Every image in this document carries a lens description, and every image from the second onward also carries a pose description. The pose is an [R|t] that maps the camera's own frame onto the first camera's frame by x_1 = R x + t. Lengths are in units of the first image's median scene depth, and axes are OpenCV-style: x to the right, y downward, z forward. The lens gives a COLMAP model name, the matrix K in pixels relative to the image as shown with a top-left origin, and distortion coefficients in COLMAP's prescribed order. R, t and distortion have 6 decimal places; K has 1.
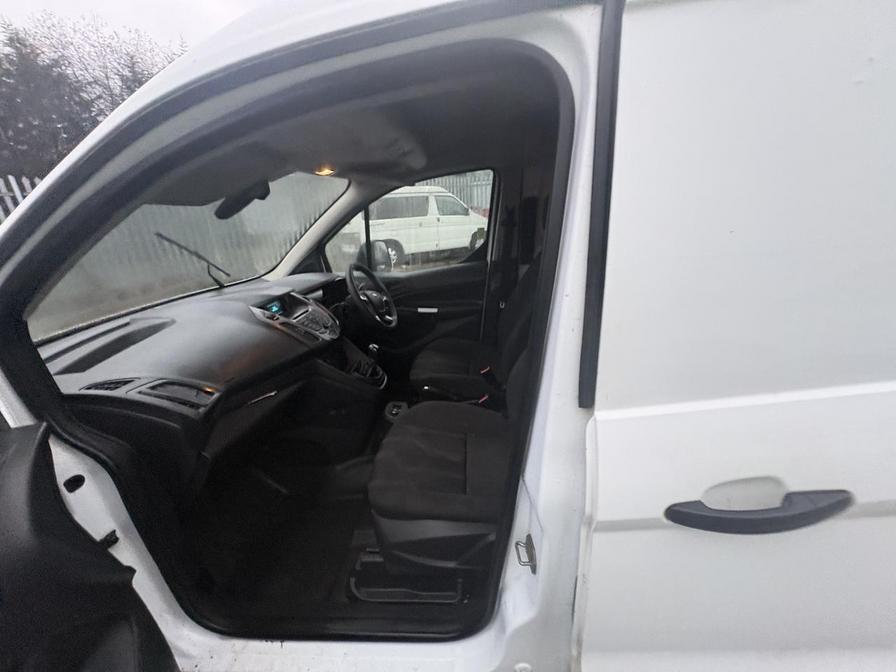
lens RADIAL K [[355.7, 0, 448.4], [0, 355.7, 336.5], [0, 0, 1]] dist [0.001022, -0.000205]
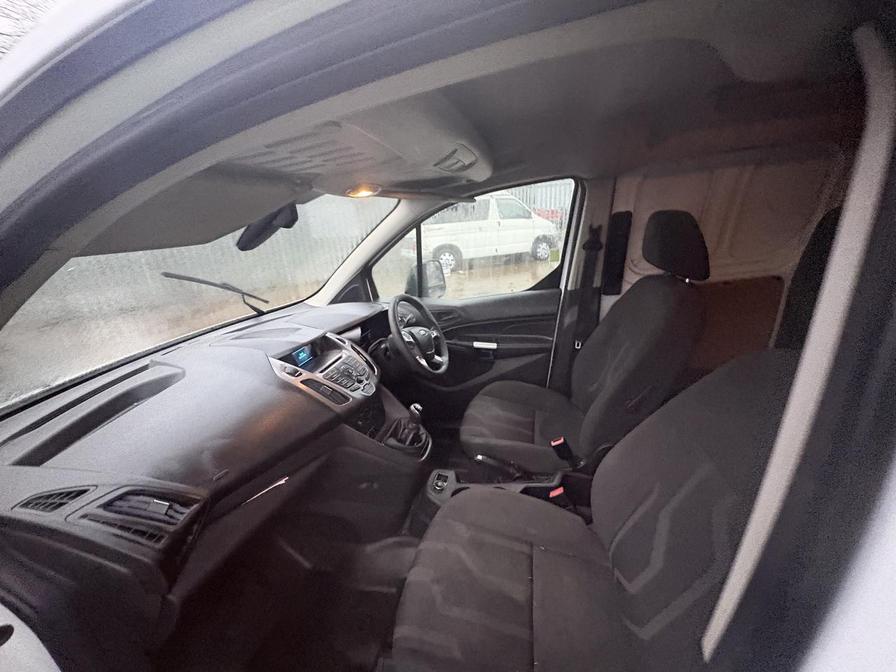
lens RADIAL K [[360.2, 0, 449.4], [0, 360.2, 336.5], [0, 0, 1]] dist [-0.000251, -0.000105]
pose [[0.987888, 0.041105, -0.149622, -0.020117], [-0.042075, 0.999109, -0.003320, -0.120884], [0.149352, 0.009575, 0.988738, 0.194330]]
